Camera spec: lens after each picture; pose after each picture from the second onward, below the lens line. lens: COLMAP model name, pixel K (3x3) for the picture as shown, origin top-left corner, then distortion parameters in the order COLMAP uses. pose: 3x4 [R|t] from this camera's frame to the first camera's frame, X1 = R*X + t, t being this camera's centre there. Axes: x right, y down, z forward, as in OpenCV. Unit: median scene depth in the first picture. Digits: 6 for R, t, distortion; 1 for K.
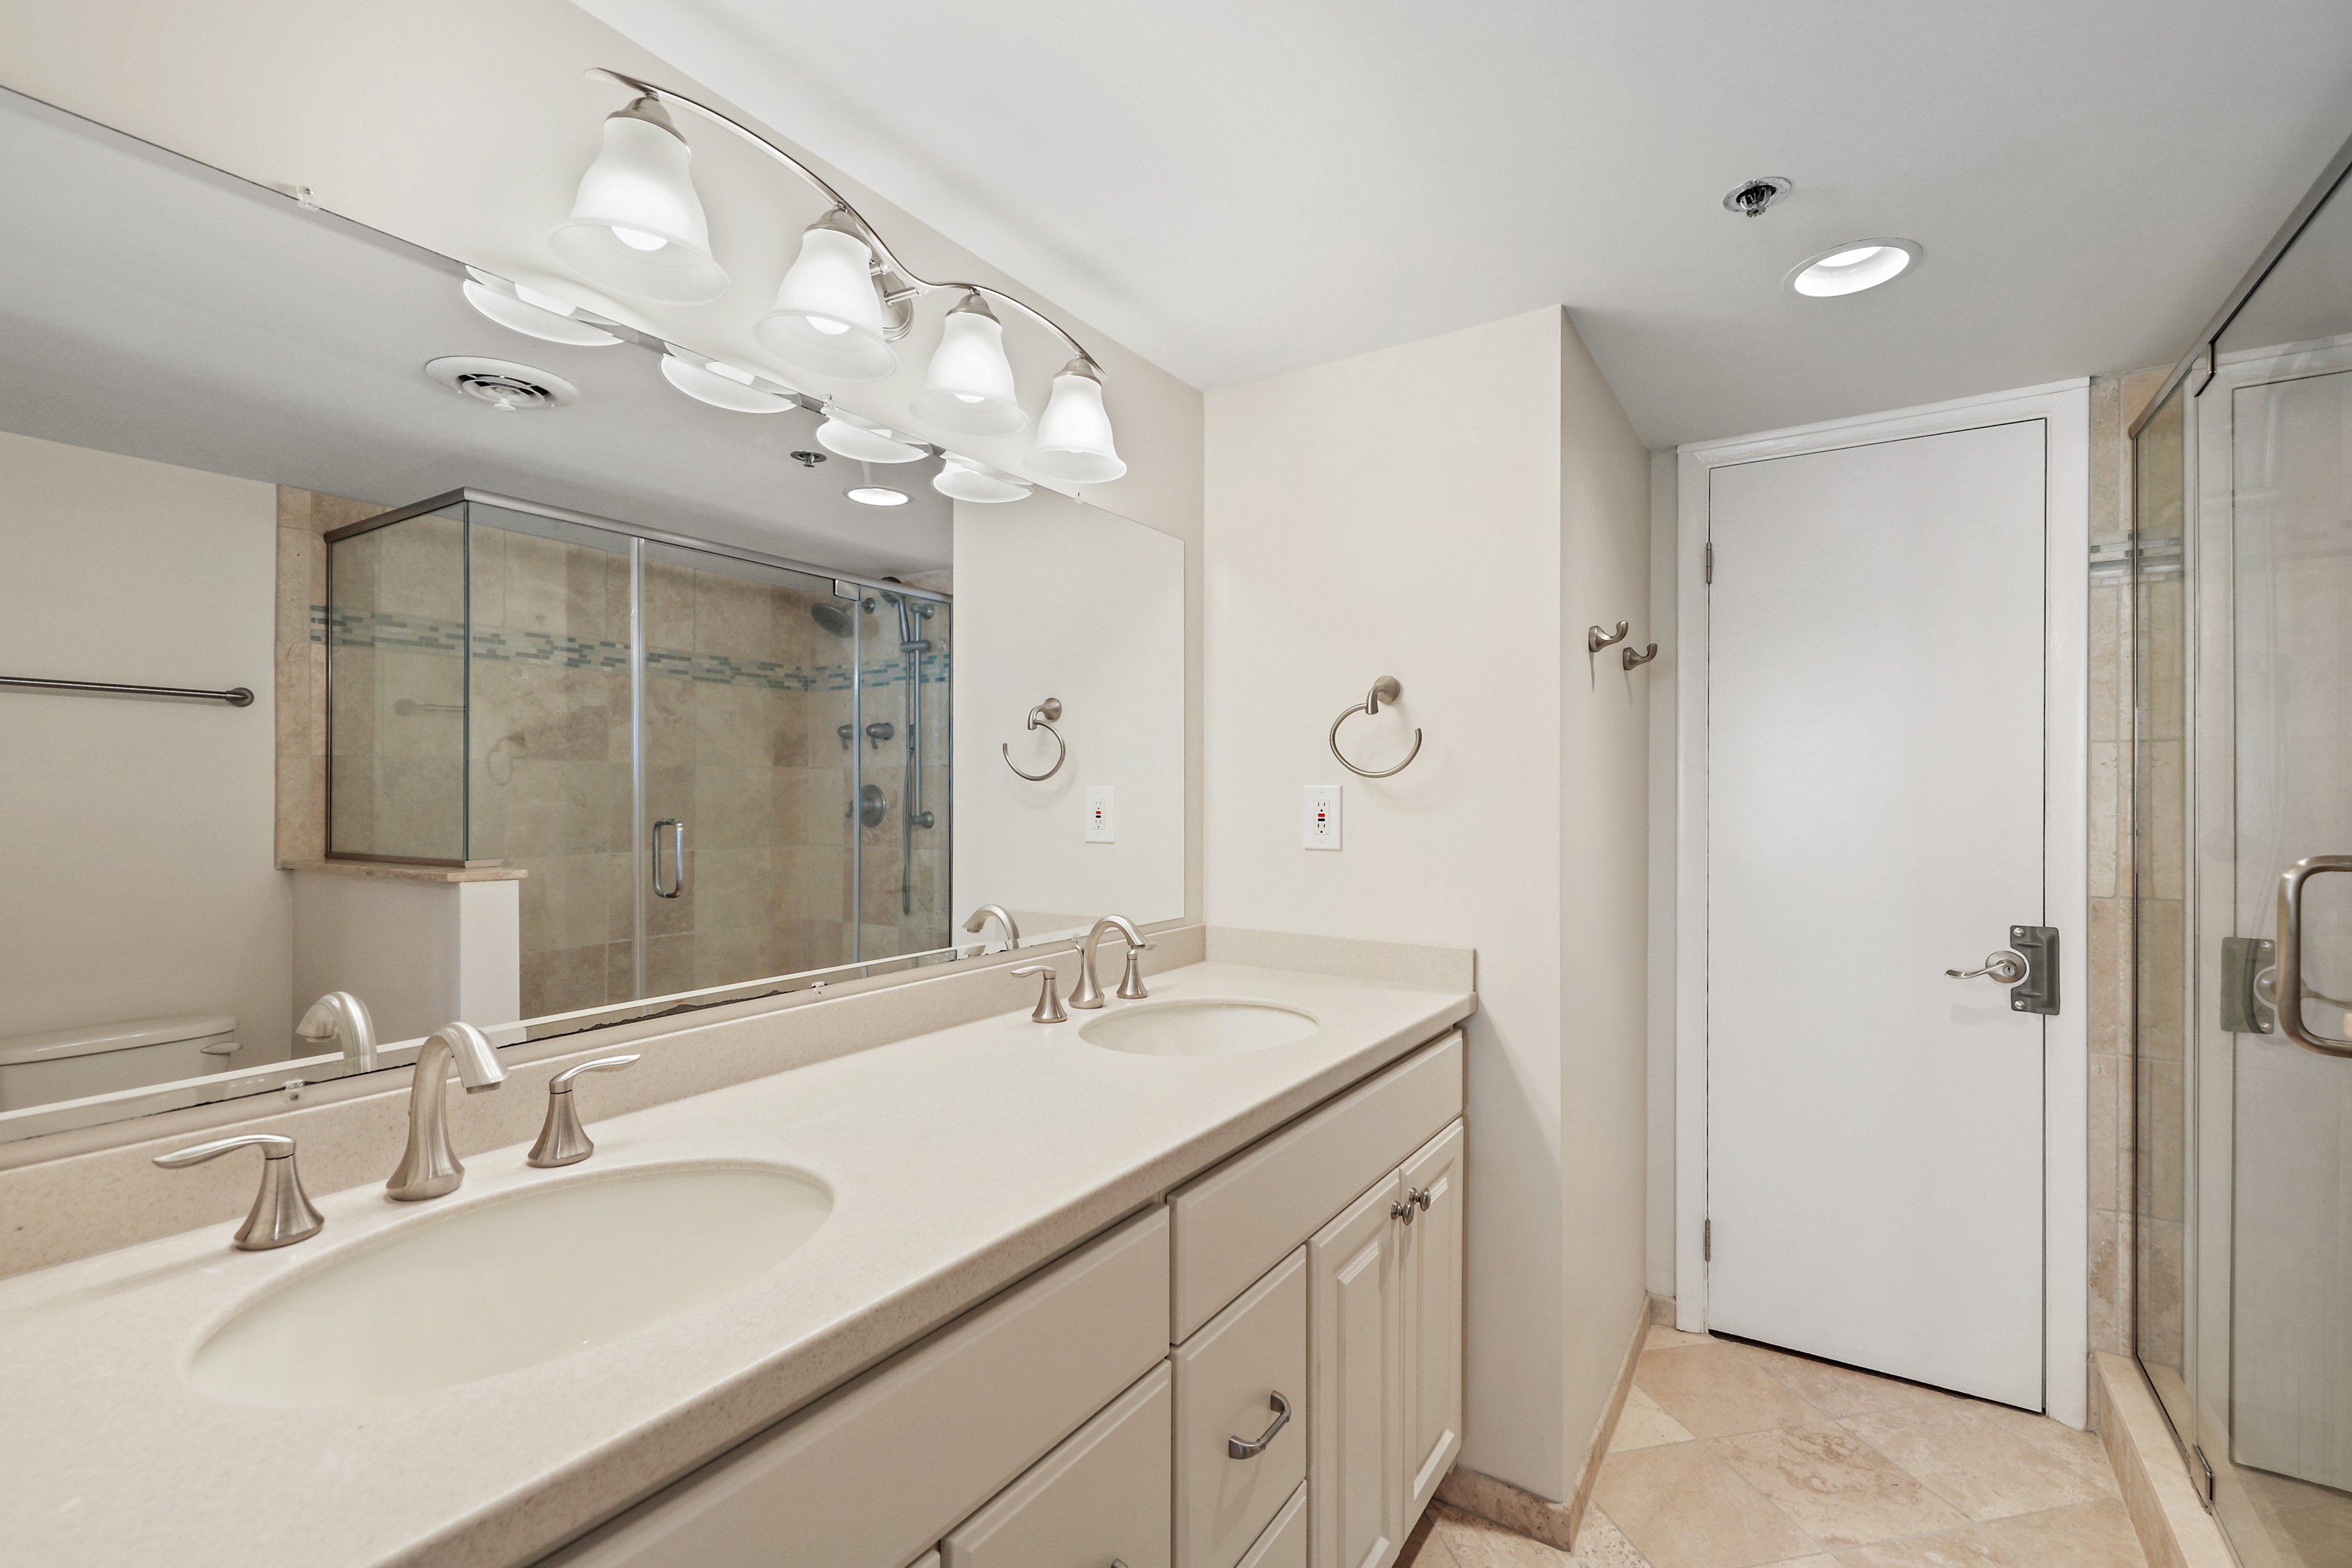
lens RADIAL K [[1049.8, 0, 1176.0], [0, 1049.8, 784.0], [0, 0, 1]] dist [0.017450, -0.000218]
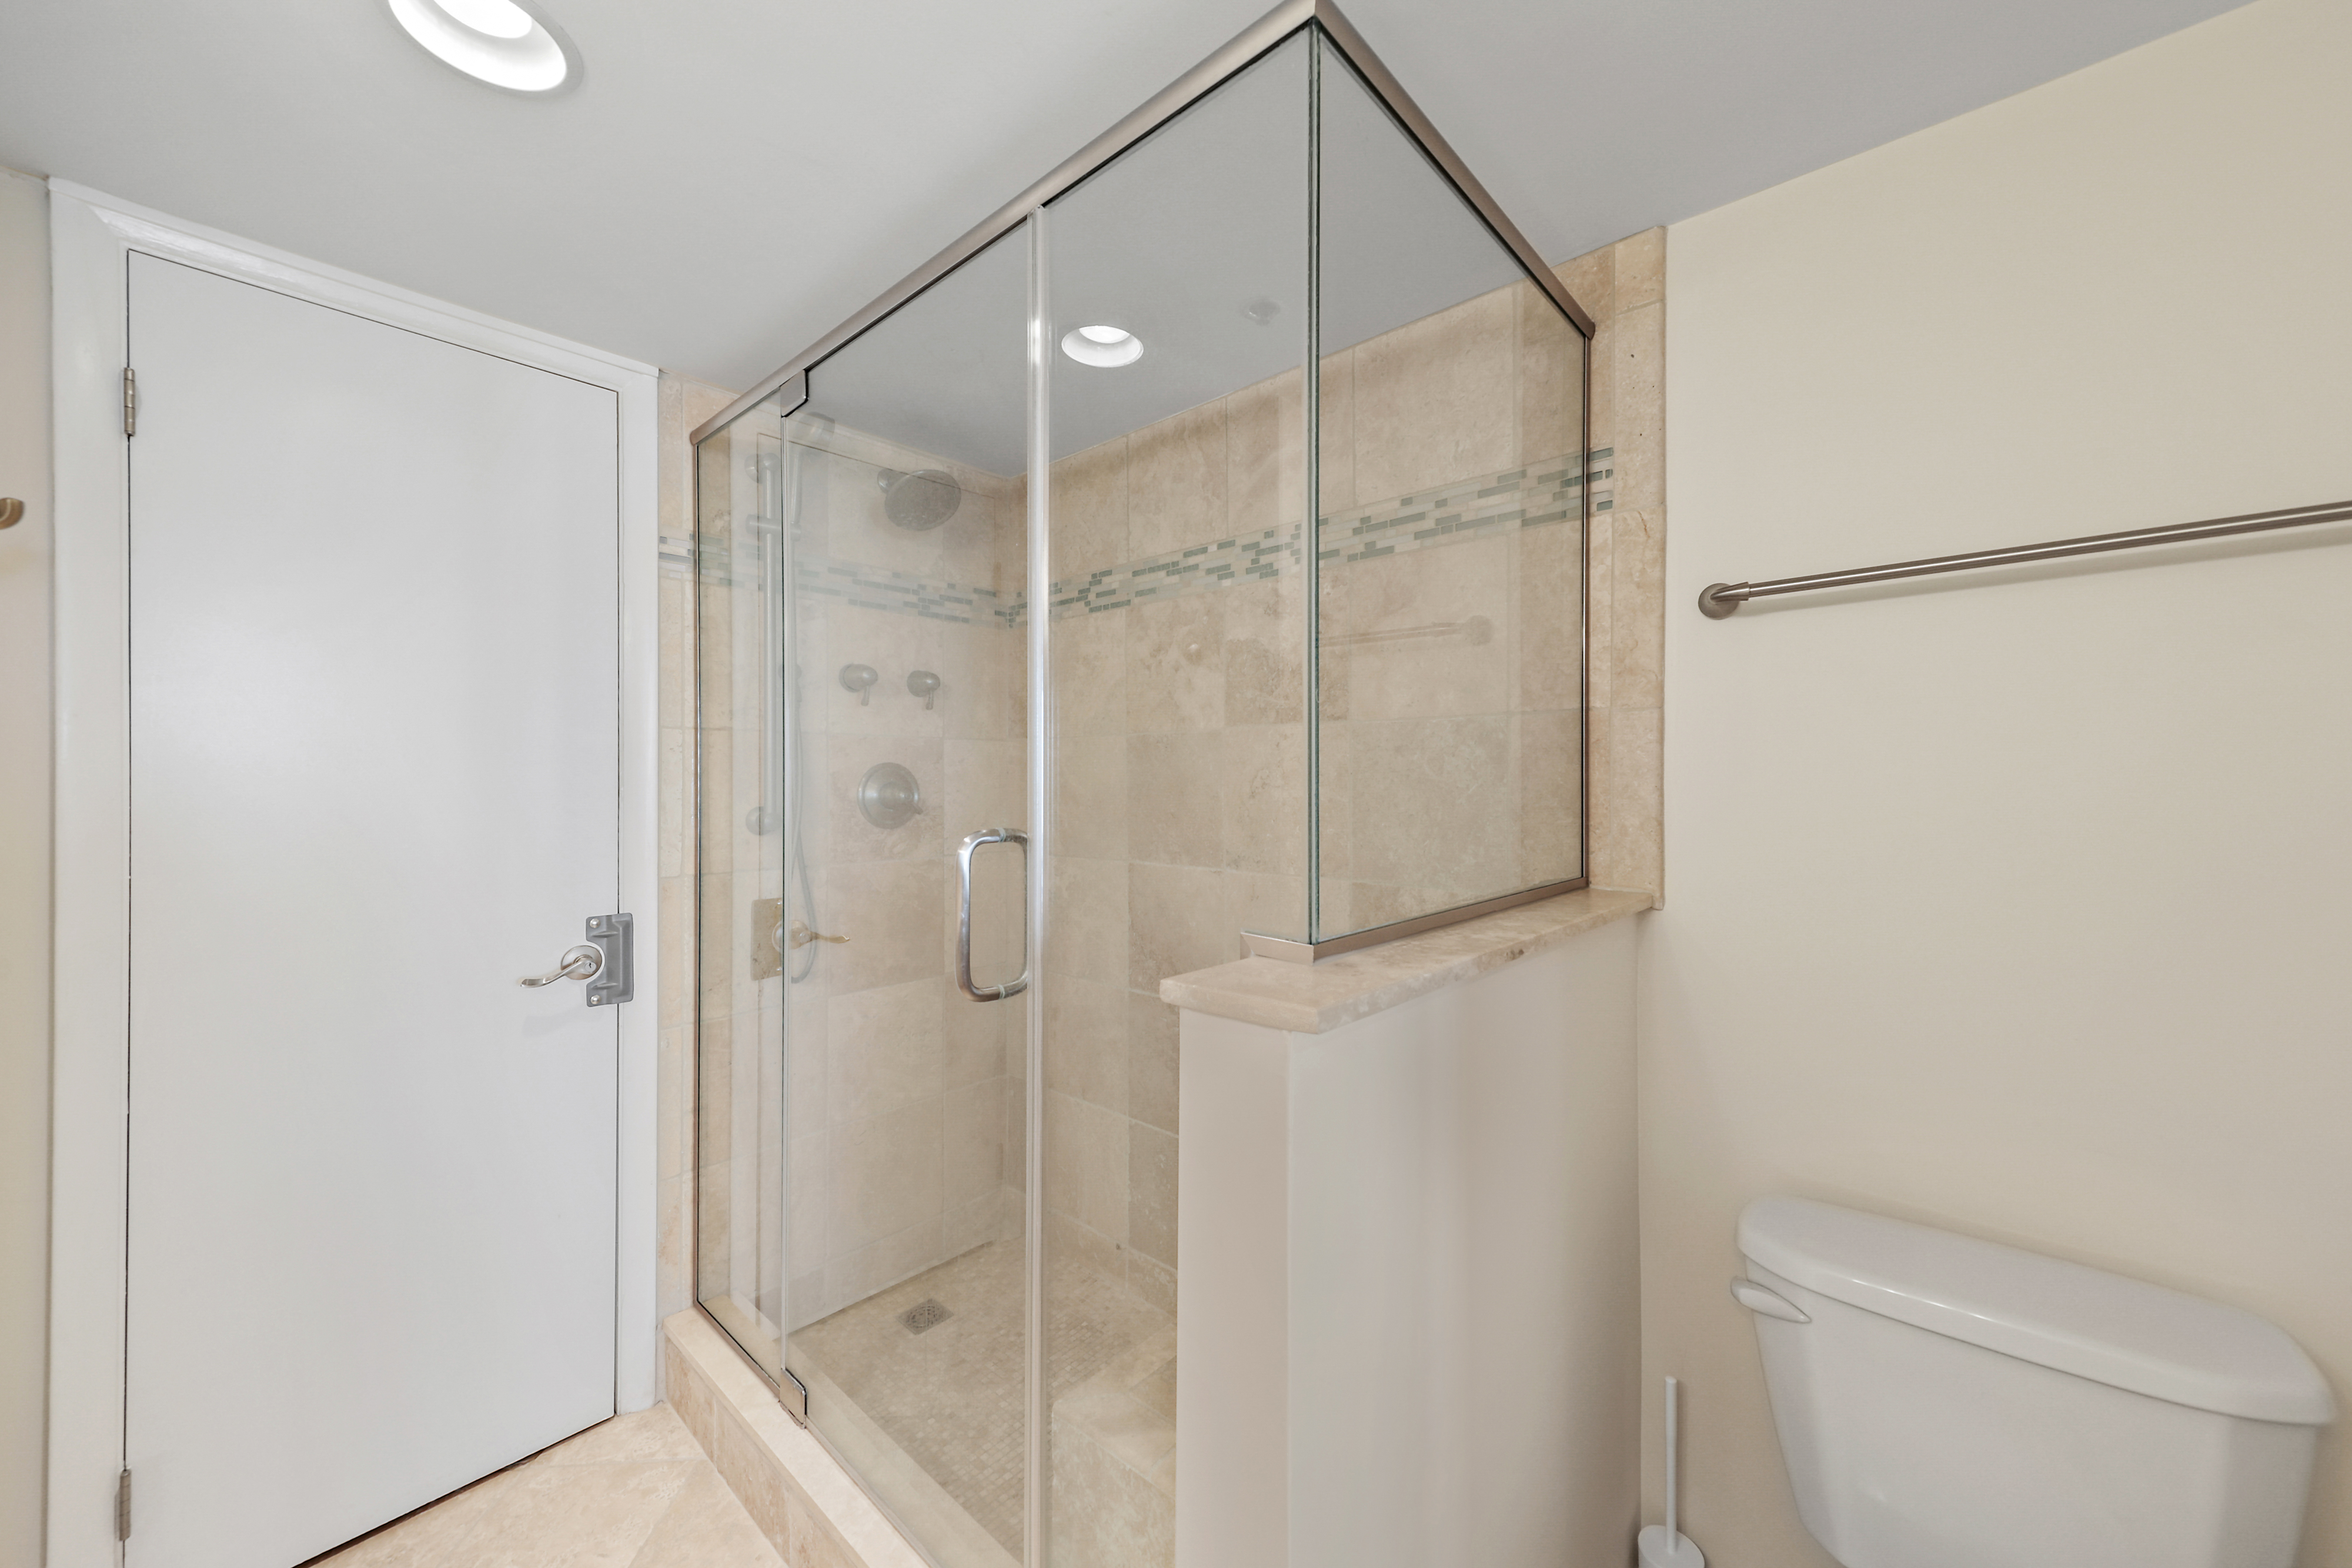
lens RADIAL K [[868.1, 0, 1176.0], [0, 868.1, 784.0], [0, 0, 1]] dist [0.013507, -0.000199]
pose [[0.153070, -0.006049, 0.988197, 0.103621], [-0.006153, 0.999956, 0.007074, 0.006075], [-0.988196, -0.007163, 0.153026, 0.380666]]
